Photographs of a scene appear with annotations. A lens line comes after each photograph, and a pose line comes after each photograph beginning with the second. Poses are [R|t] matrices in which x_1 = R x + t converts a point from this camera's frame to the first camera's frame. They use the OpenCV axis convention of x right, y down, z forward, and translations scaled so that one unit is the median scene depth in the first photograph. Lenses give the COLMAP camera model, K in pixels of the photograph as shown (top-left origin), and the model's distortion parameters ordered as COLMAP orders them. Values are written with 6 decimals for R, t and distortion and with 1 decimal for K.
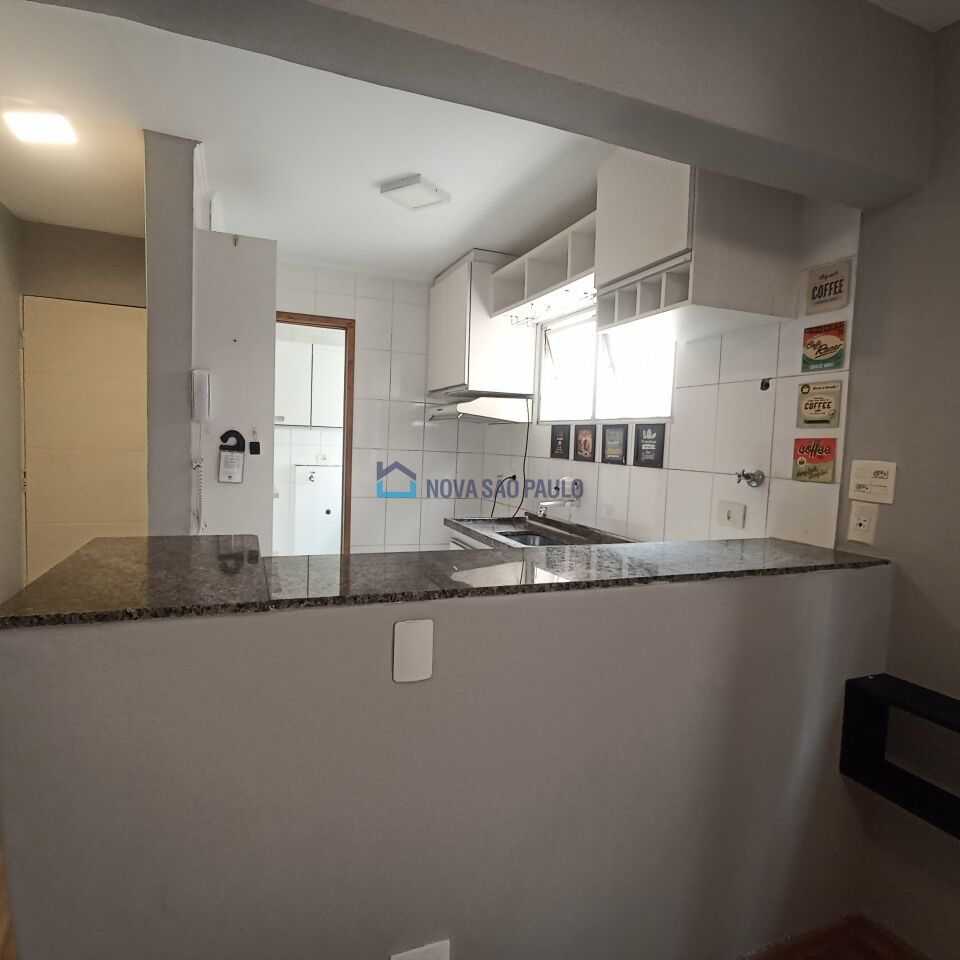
lens RADIAL K [[583.6, 0, 474.1], [0, 583.6, 482.7], [0, 0, 1]] dist [0.003801, -0.008570]
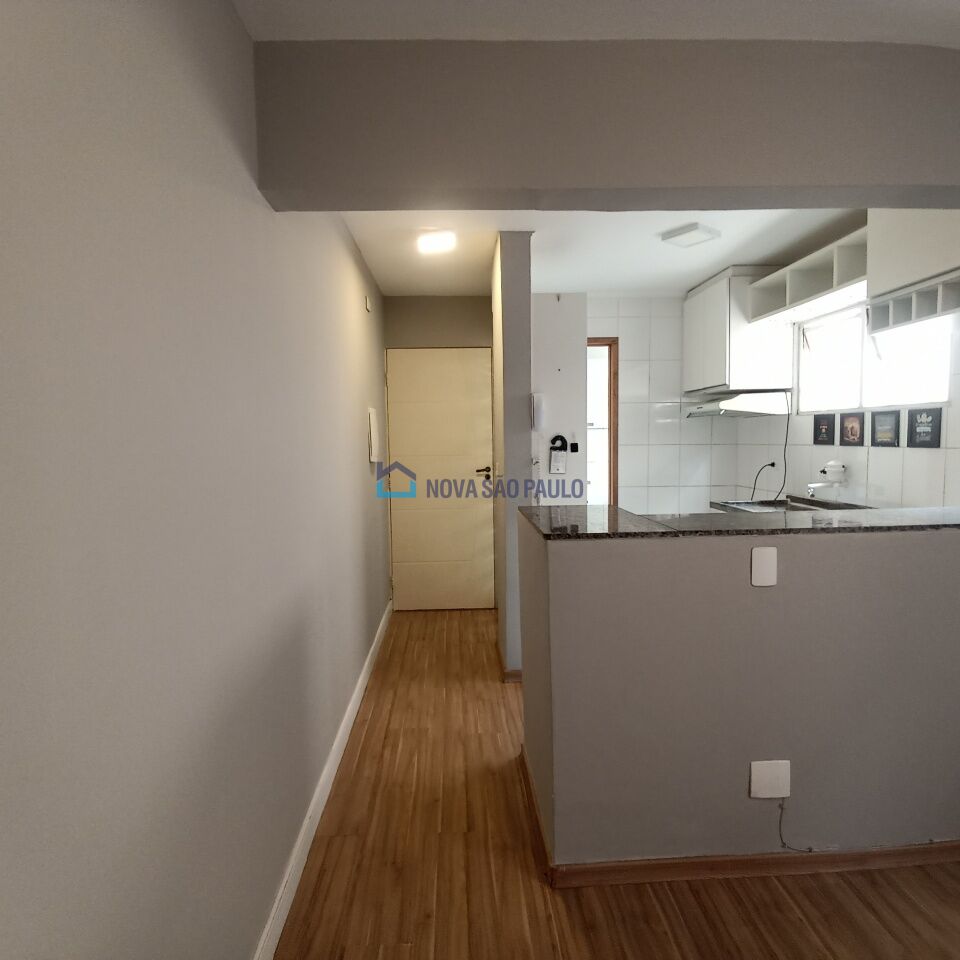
lens RADIAL K [[583.6, 0, 474.1], [0, 583.6, 482.7], [0, 0, 1]] dist [0.003801, -0.008570]
pose [[0.940733, -0.028571, -0.337943, -0.129493], [0.028926, 0.999574, -0.003987, 0.018958], [0.337912, -0.006025, 0.941158, -0.322099]]
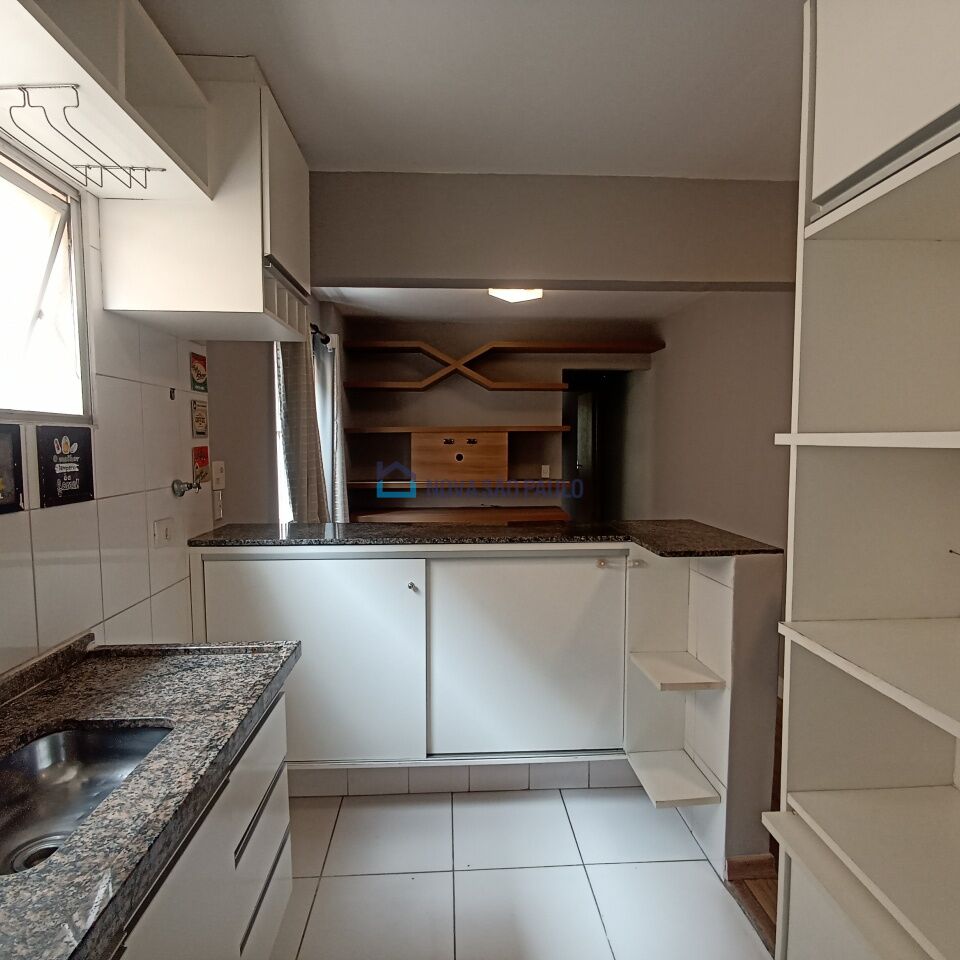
lens RADIAL K [[583.6, 0, 474.1], [0, 583.6, 482.7], [0, 0, 1]] dist [0.003801, -0.008570]
pose [[-0.944778, -0.056053, 0.322882, -0.246843], [-0.007708, 0.988792, 0.149102, -0.131487], [-0.327620, 0.138380, -0.934621, 1.373087]]
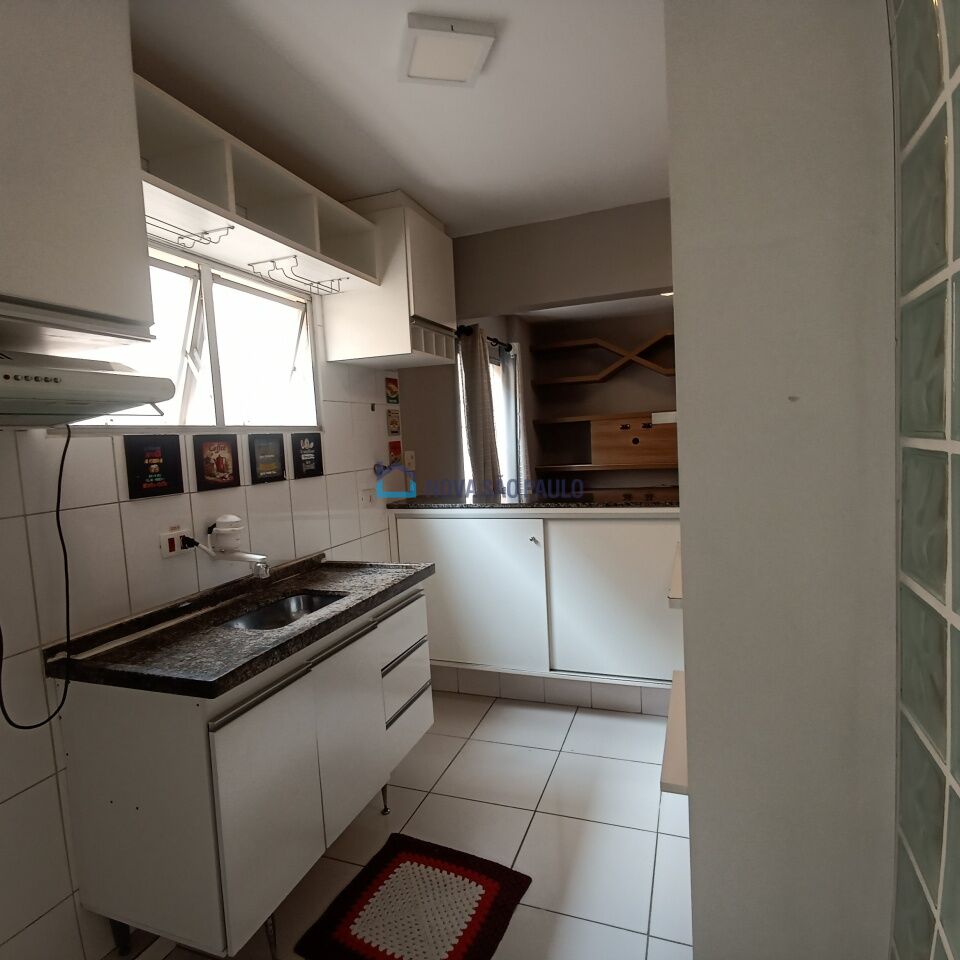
lens RADIAL K [[583.6, 0, 474.1], [0, 583.6, 482.7], [0, 0, 1]] dist [0.003801, -0.008570]
pose [[-0.739560, -0.049593, 0.671261, -0.557854], [0.074651, 0.985086, 0.155025, -0.146926], [-0.668938, 0.164760, -0.724828, 1.504782]]
